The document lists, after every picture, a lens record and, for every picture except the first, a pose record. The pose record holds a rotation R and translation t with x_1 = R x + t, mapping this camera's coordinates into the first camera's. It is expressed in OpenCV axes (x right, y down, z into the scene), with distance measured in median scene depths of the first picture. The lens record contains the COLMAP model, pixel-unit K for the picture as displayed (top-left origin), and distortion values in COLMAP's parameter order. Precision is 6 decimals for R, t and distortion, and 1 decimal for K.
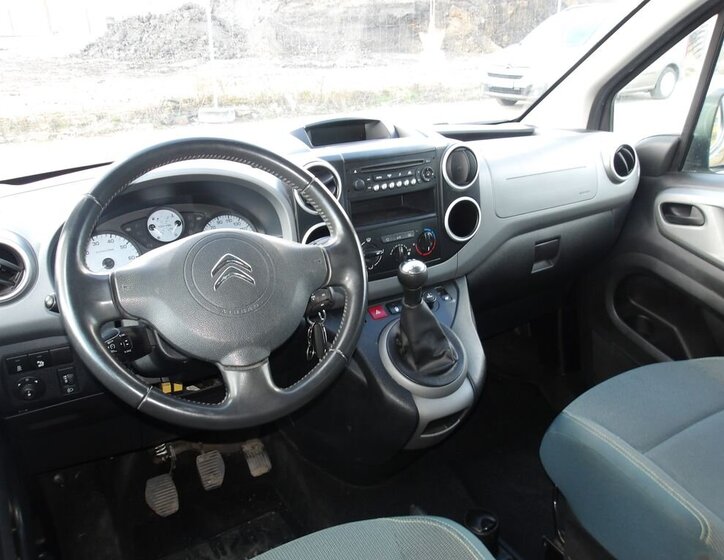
lens RADIAL K [[629.8, 0, 364.4], [0, 629.8, 282.2], [0, 0, 1]] dist [-0.000755, 0.011742]
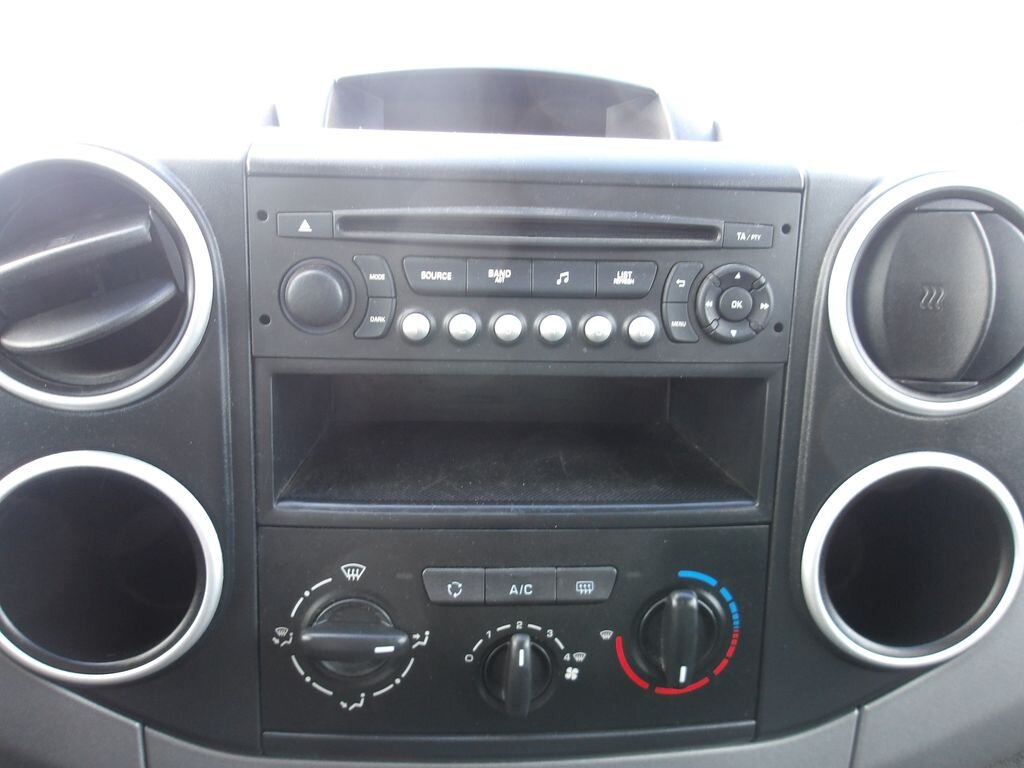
lens RADIAL K [[860.7, 0, 511.6], [0, 860.7, 383.3], [0, 0, 1]] dist [0.003215, 0.007046]
pose [[0.903364, 0.180278, -0.389143, 0.146788], [-0.213083, 0.976111, -0.042451, -0.122844], [0.372194, 0.121269, 0.920199, 0.740723]]
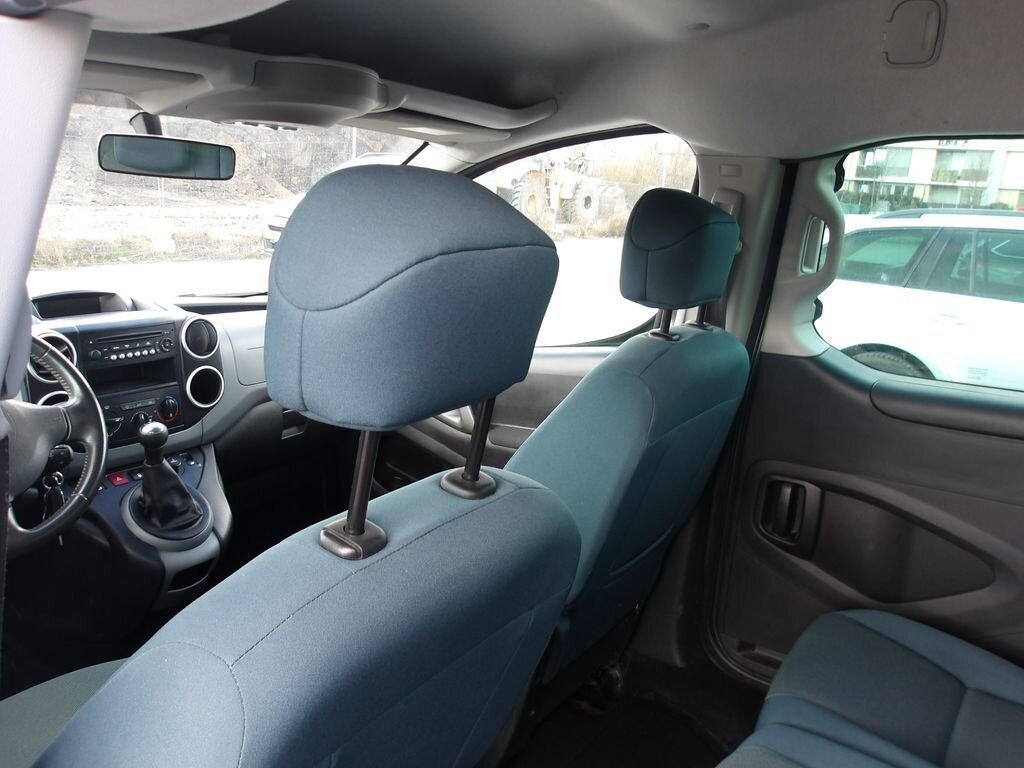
lens RADIAL K [[860.7, 0, 511.1], [0, 860.7, 377.3], [0, 0, 1]] dist [0.003215, 0.007046]
pose [[0.900696, -0.026167, 0.433660, -0.007591], [0.087773, 0.988561, -0.122651, 0.111839], [-0.425490, 0.148534, 0.892690, -0.534683]]
